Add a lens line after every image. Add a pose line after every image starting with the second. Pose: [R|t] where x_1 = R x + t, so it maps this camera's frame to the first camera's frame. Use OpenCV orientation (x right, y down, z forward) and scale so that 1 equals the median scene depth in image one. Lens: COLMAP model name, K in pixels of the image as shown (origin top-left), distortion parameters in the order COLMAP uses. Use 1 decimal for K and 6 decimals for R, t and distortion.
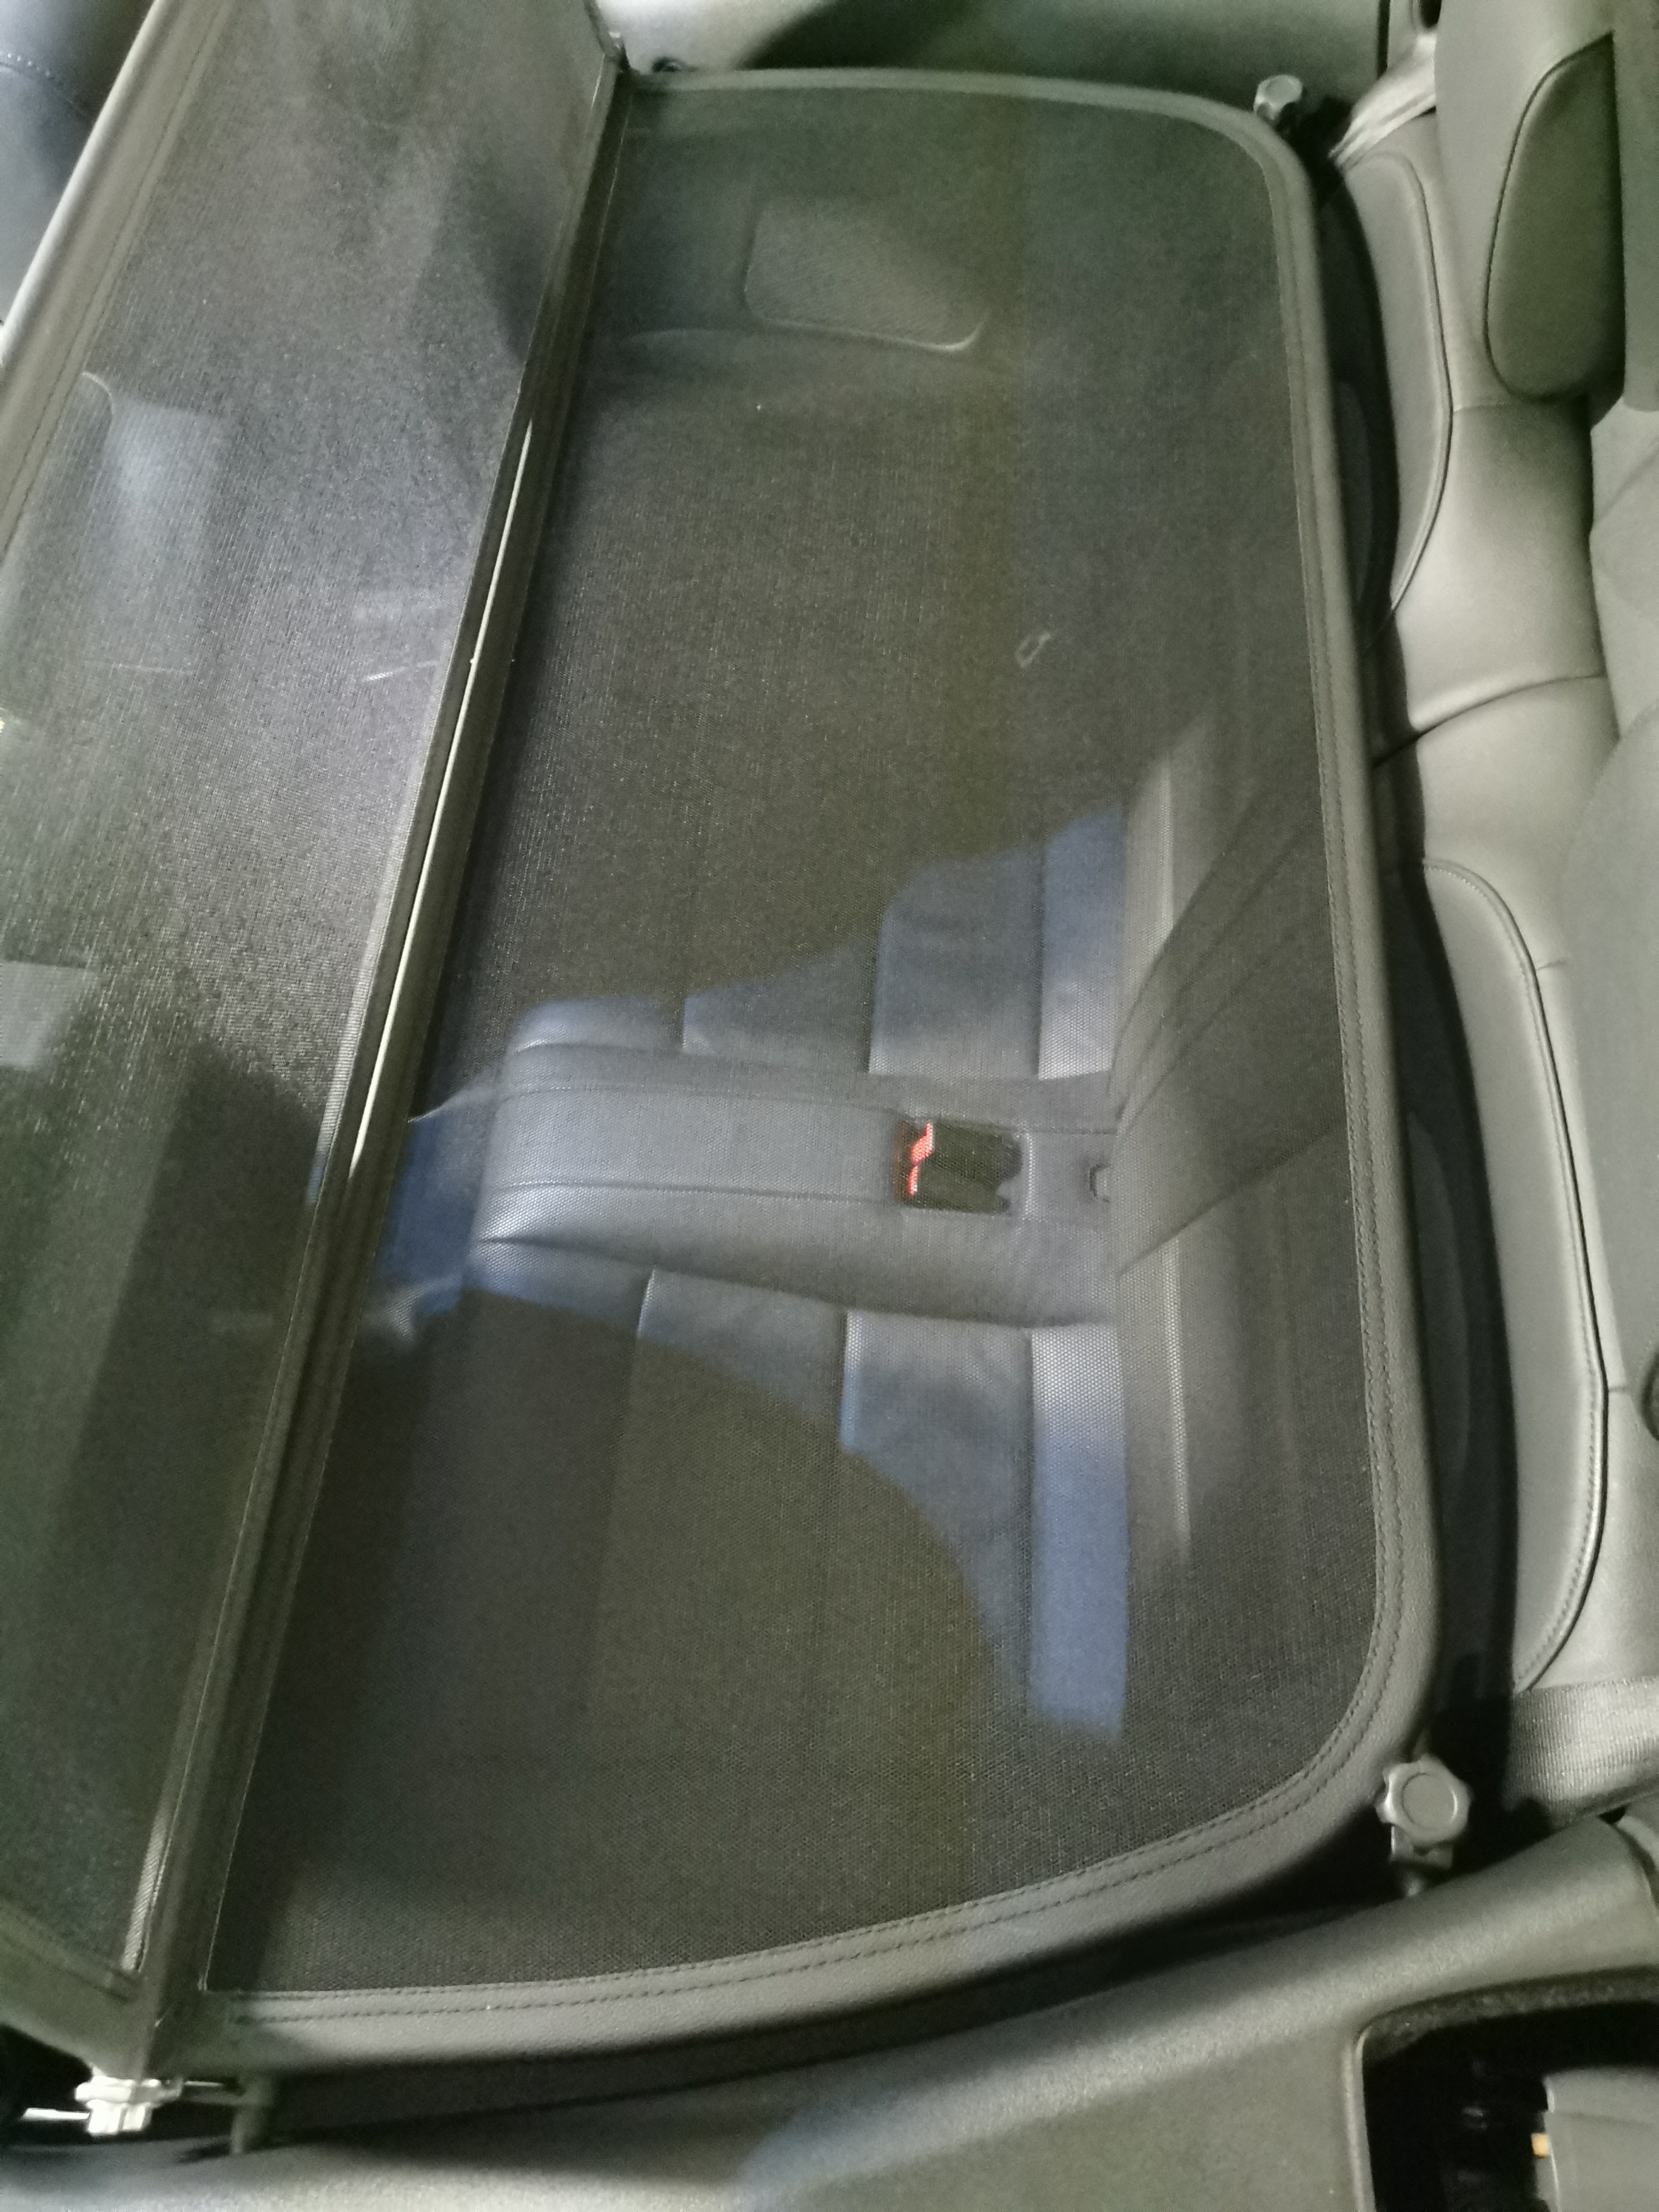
lens RADIAL K [[1692.9, 0, 824.0], [0, 1692.9, 1095.2], [0, 0, 1]] dist [0.005415, -0.005540]
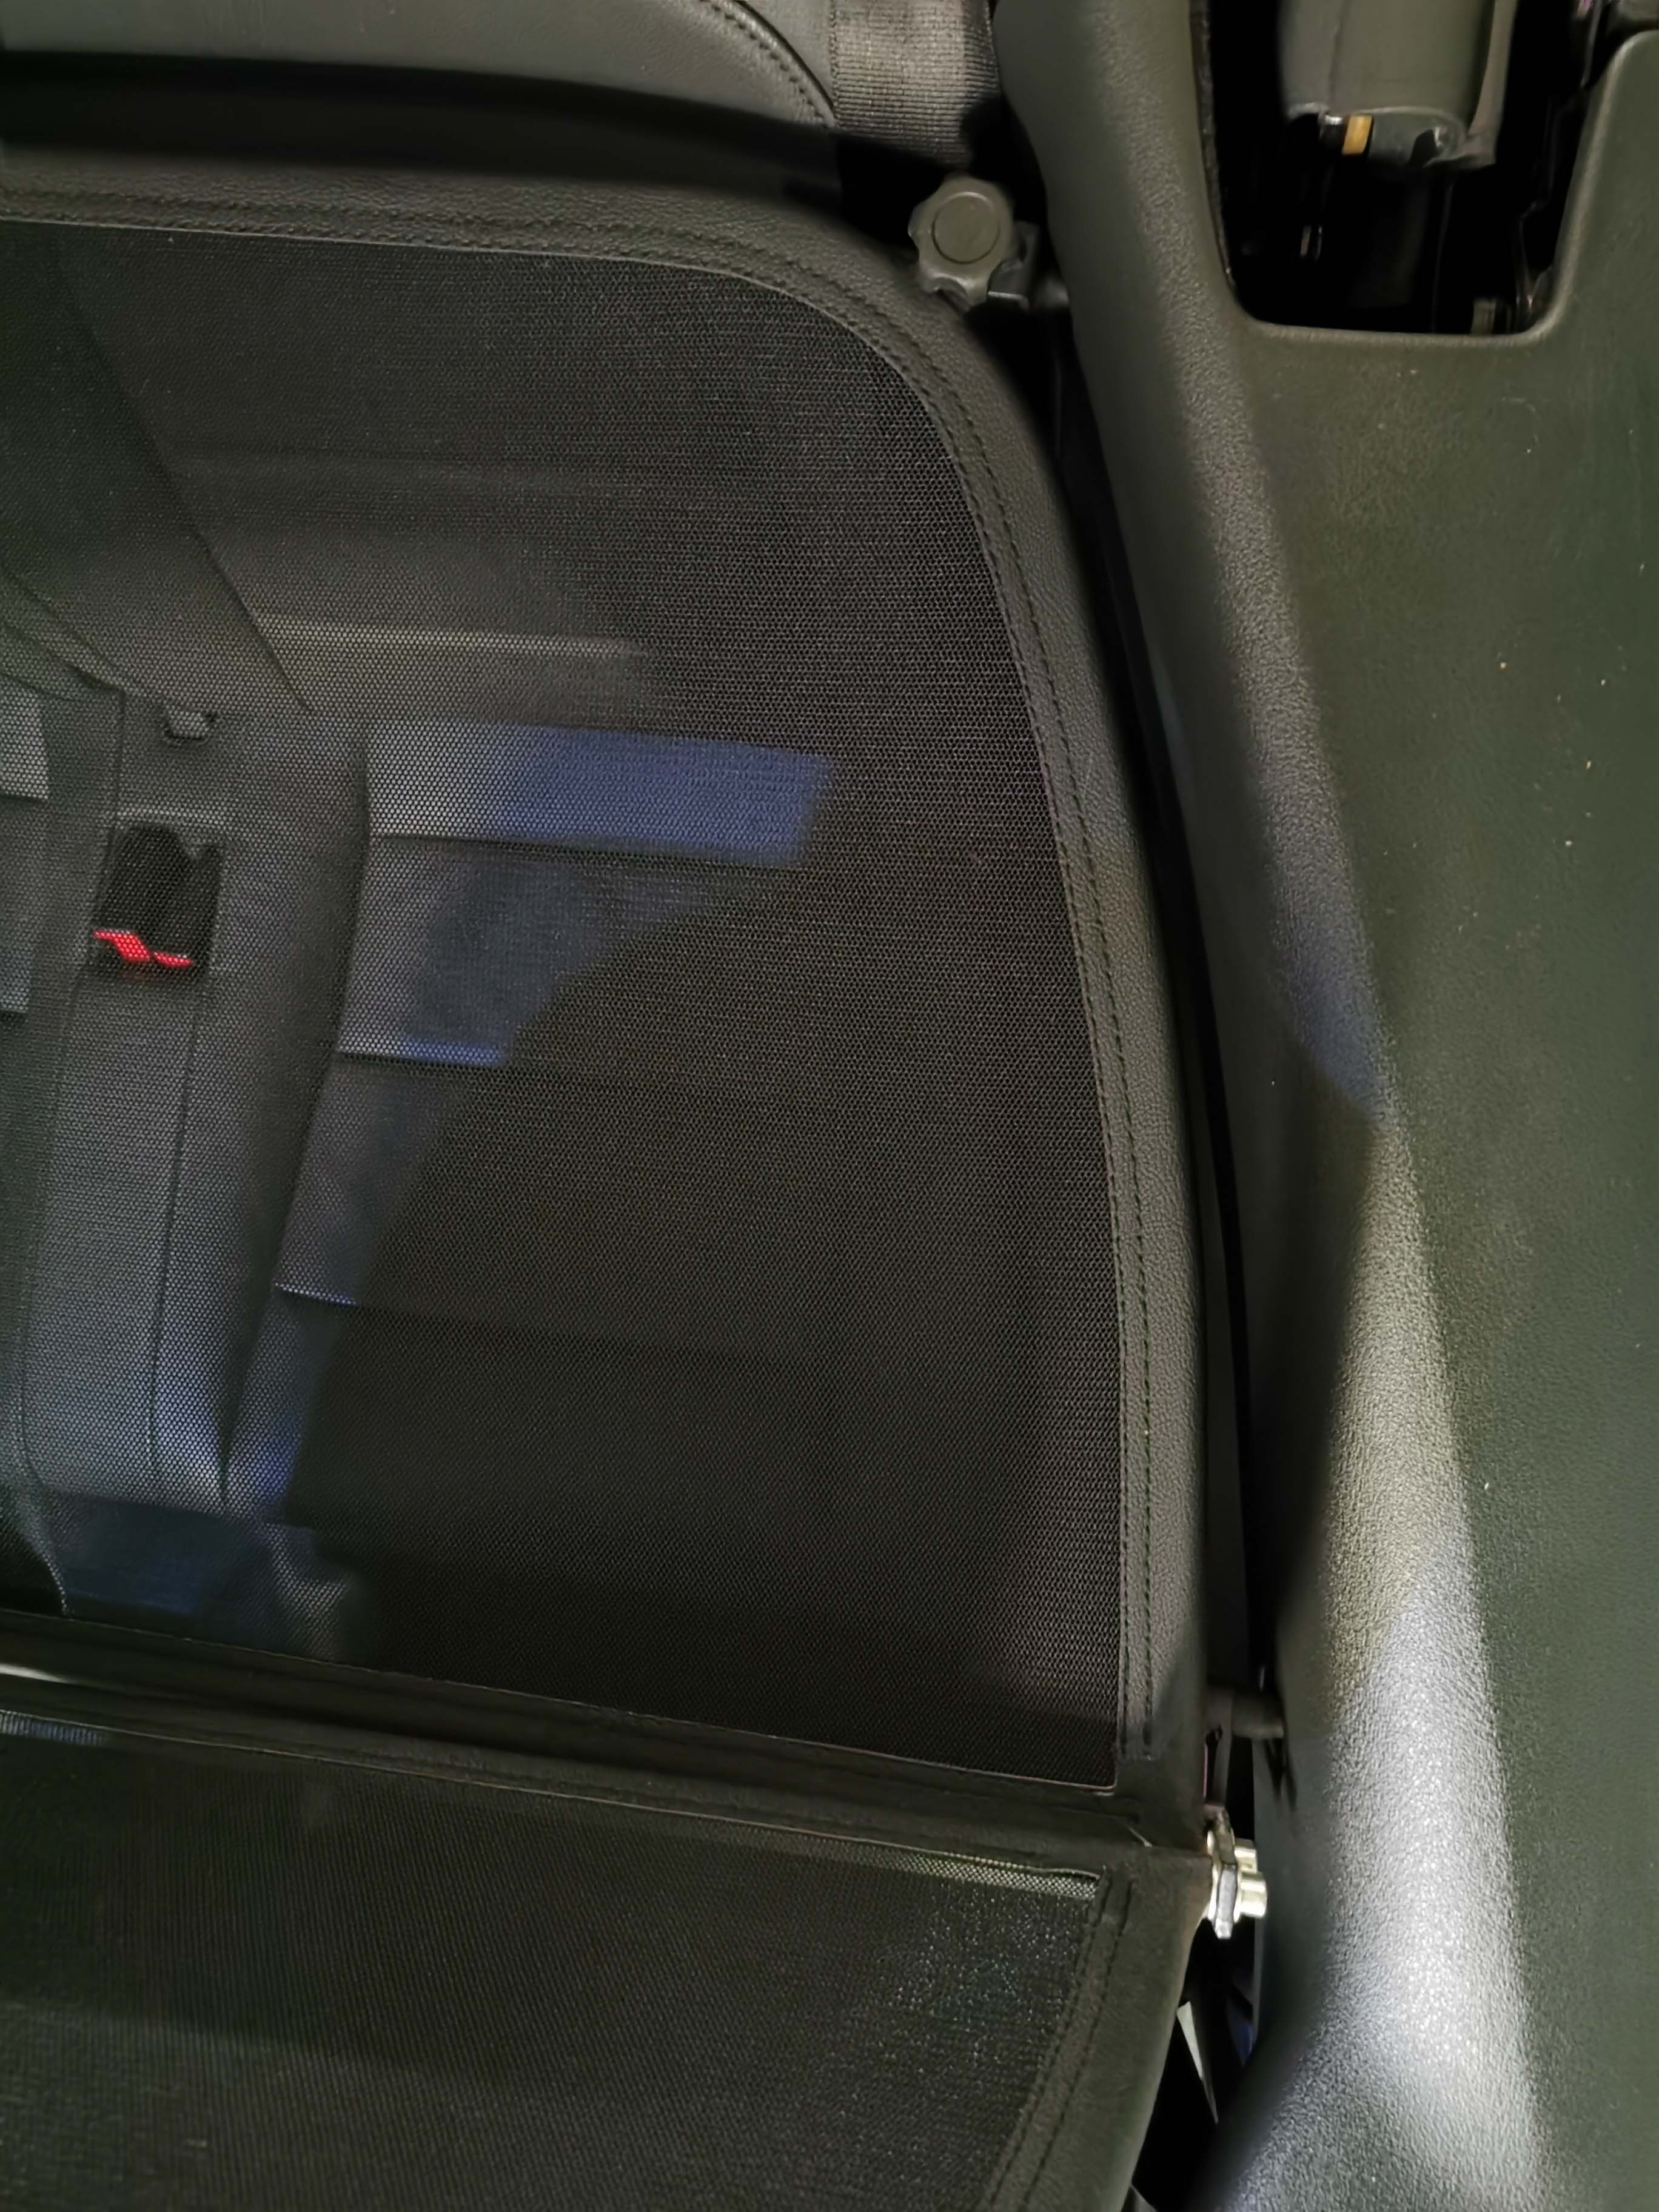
lens RADIAL K [[1692.9, 0, 824.0], [0, 1692.9, 1095.2], [0, 0, 1]] dist [0.005415, -0.005540]
pose [[0.036019, -0.998099, 0.050017, -0.076694], [0.925811, 0.052171, 0.374370, 0.074845], [-0.376267, 0.032822, 0.925930, 0.280193]]
